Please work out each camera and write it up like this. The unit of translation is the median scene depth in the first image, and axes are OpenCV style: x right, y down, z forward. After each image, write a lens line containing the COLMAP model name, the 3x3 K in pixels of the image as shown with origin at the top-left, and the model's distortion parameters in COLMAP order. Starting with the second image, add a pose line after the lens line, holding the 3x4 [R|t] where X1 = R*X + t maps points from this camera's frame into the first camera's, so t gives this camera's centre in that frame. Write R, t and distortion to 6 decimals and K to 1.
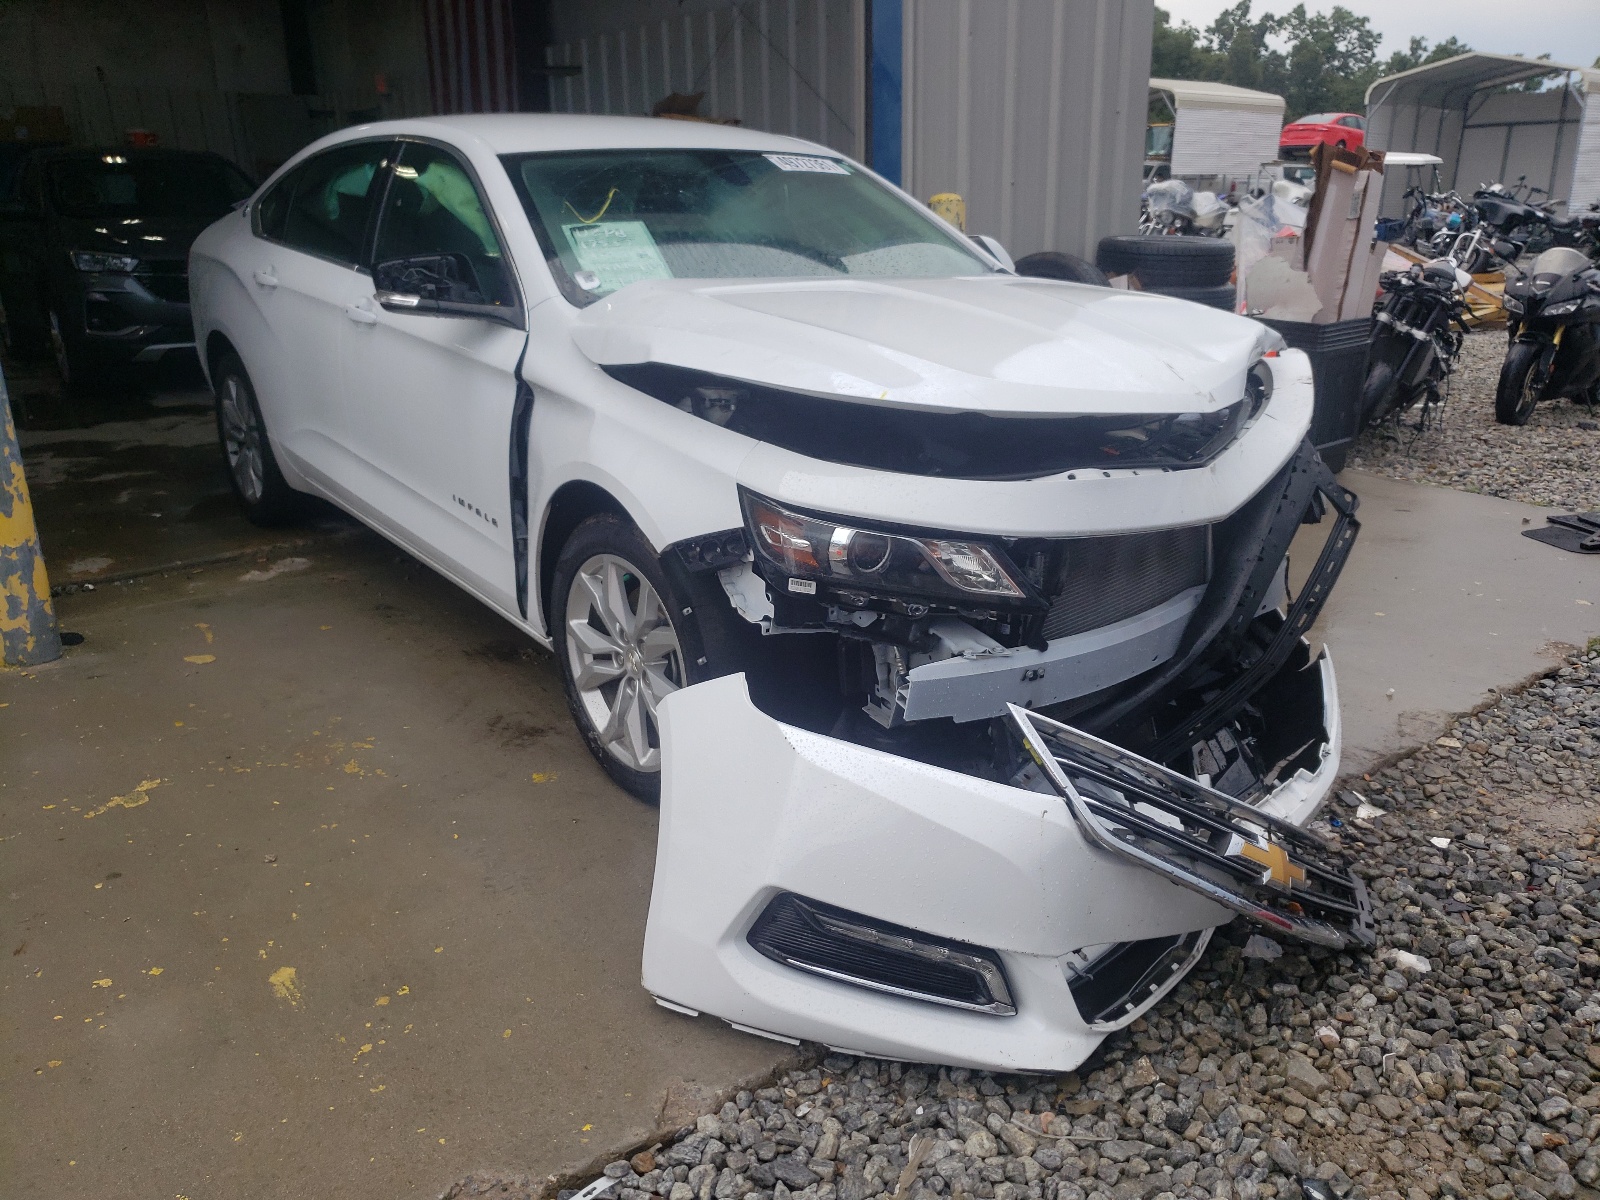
lens RADIAL K [[1120.5, 0, 800.0], [0, 1120.5, 600.0], [0, 0, 1]] dist [0.057008, -0.138876]
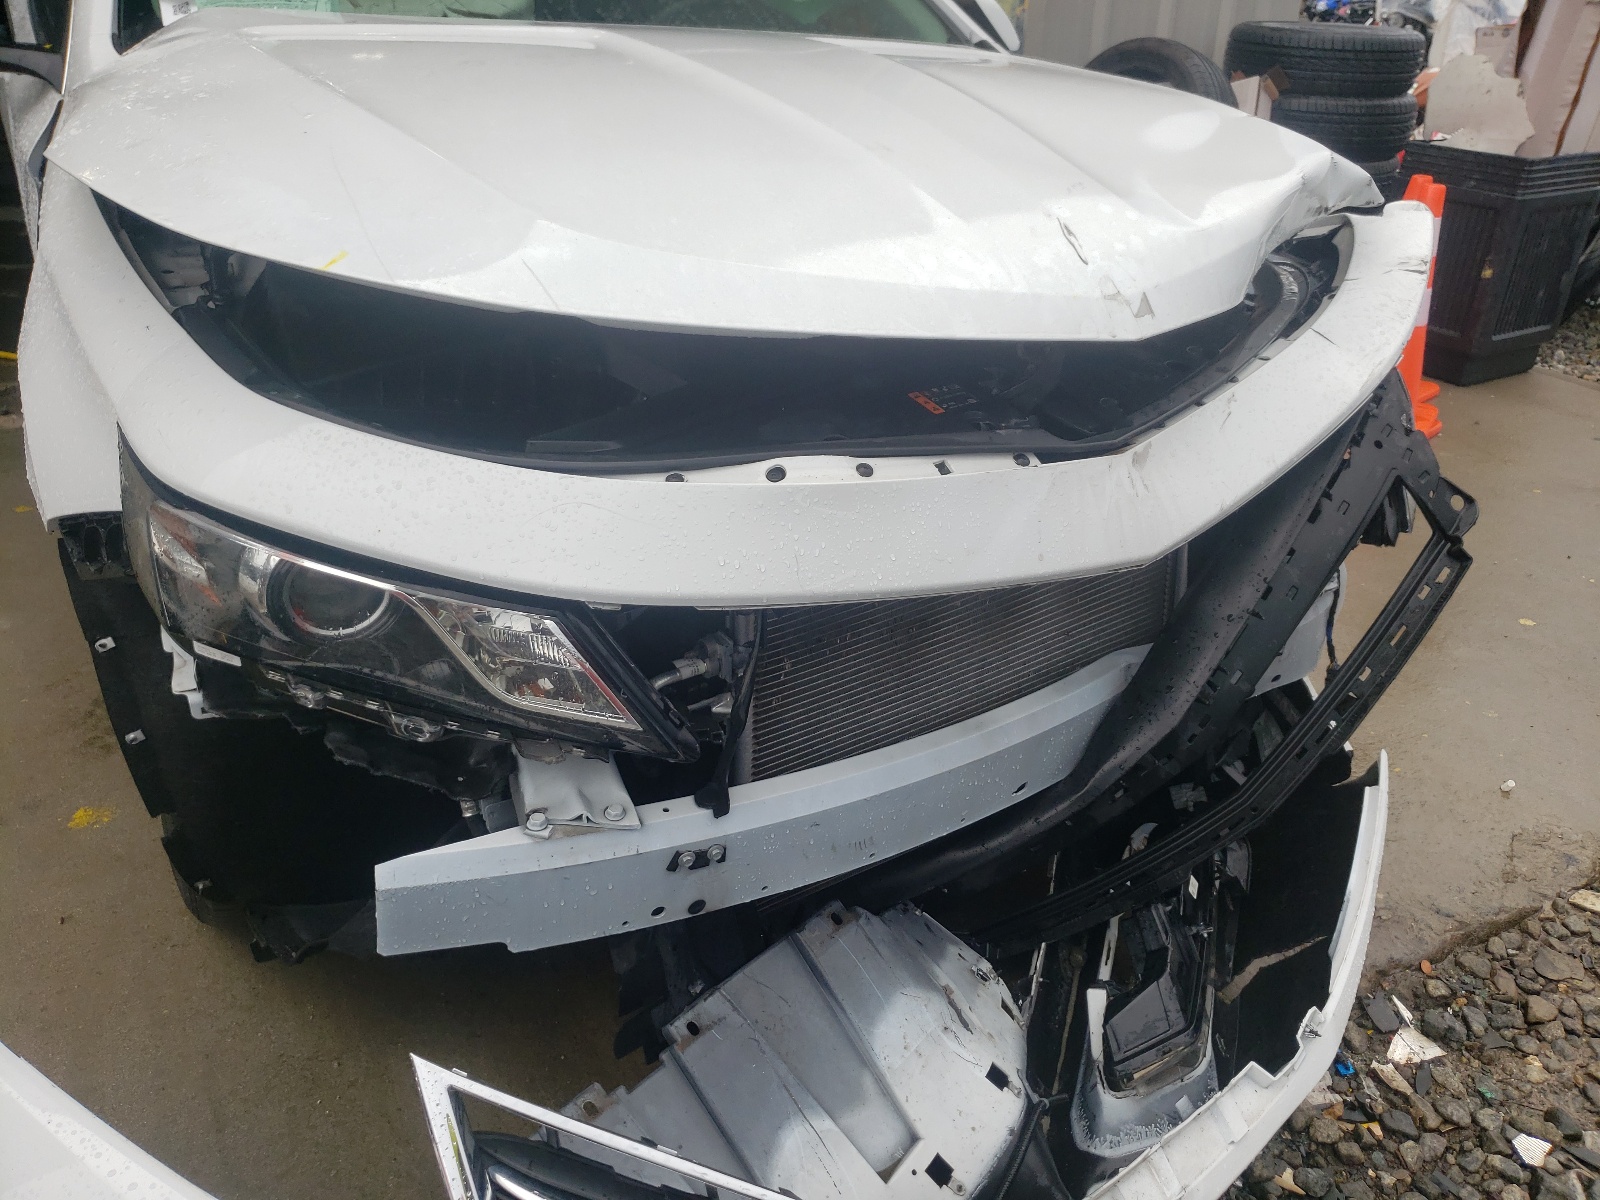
lens RADIAL K [[1137.6, 0, 800.0], [0, 1137.6, 600.0], [0, 0, 1]] dist [0.001744, -0.007181]
pose [[0.989521, 0.089961, -0.112935, 0.248786], [-0.072019, 0.985448, 0.153964, -0.105690], [0.125142, -0.144217, 0.981601, 0.438617]]
